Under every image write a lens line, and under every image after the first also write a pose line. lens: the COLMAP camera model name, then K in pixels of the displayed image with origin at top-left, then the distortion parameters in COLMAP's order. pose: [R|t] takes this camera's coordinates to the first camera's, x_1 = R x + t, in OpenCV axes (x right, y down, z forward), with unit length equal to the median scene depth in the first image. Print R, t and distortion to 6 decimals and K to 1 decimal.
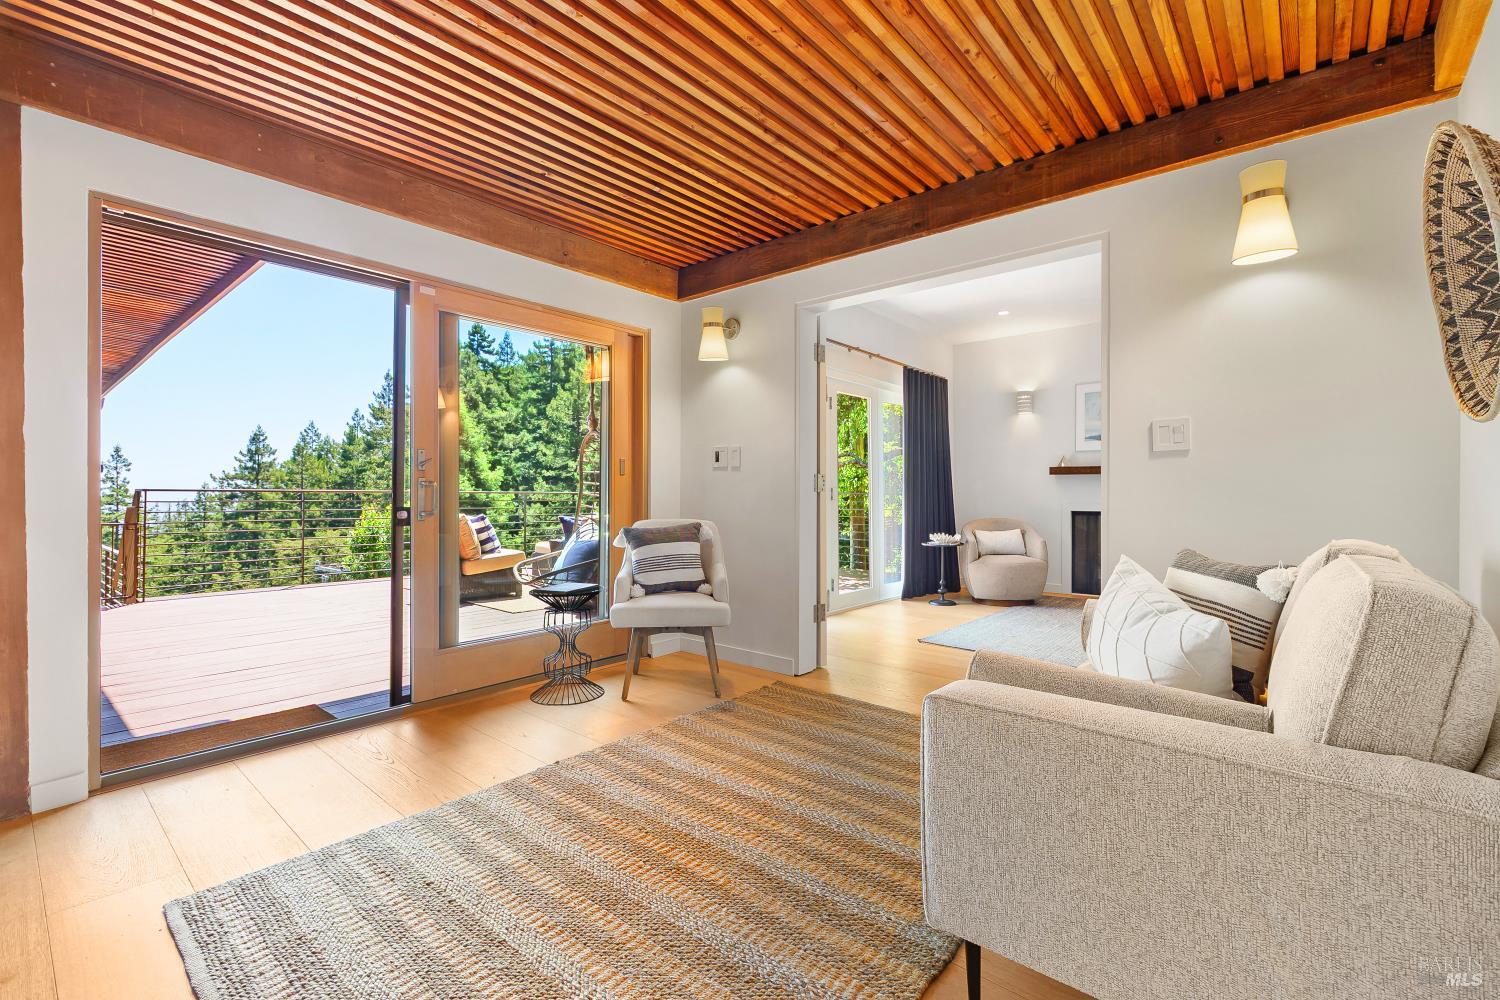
lens RADIAL K [[647.1, 0, 750.0], [0, 647.1, 500.0], [0, 0, 1]] dist [0.012130, -0.000077]
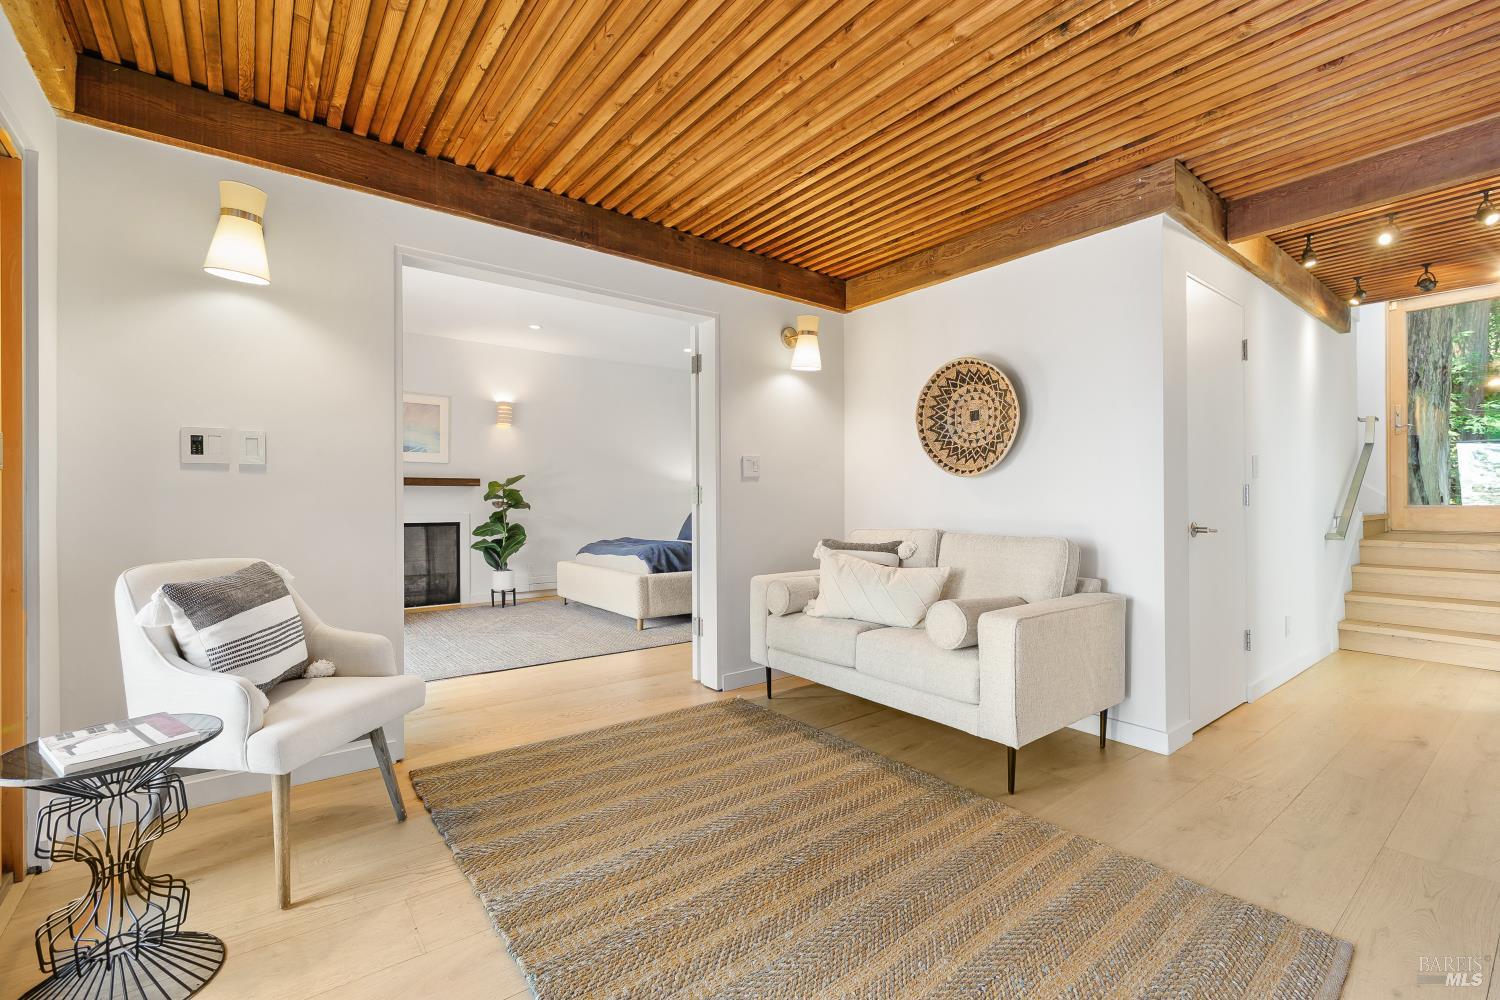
lens RADIAL K [[658.1, 0, 752.4], [0, 658.1, 504.8], [0, 0, 1]] dist [-0.014037, -0.000073]
pose [[0.196133, -0.008322, 0.980542, -0.691348], [0.015958, 0.999859, 0.005294, -0.013894], [-0.980448, 0.014609, 0.196238, 0.574206]]
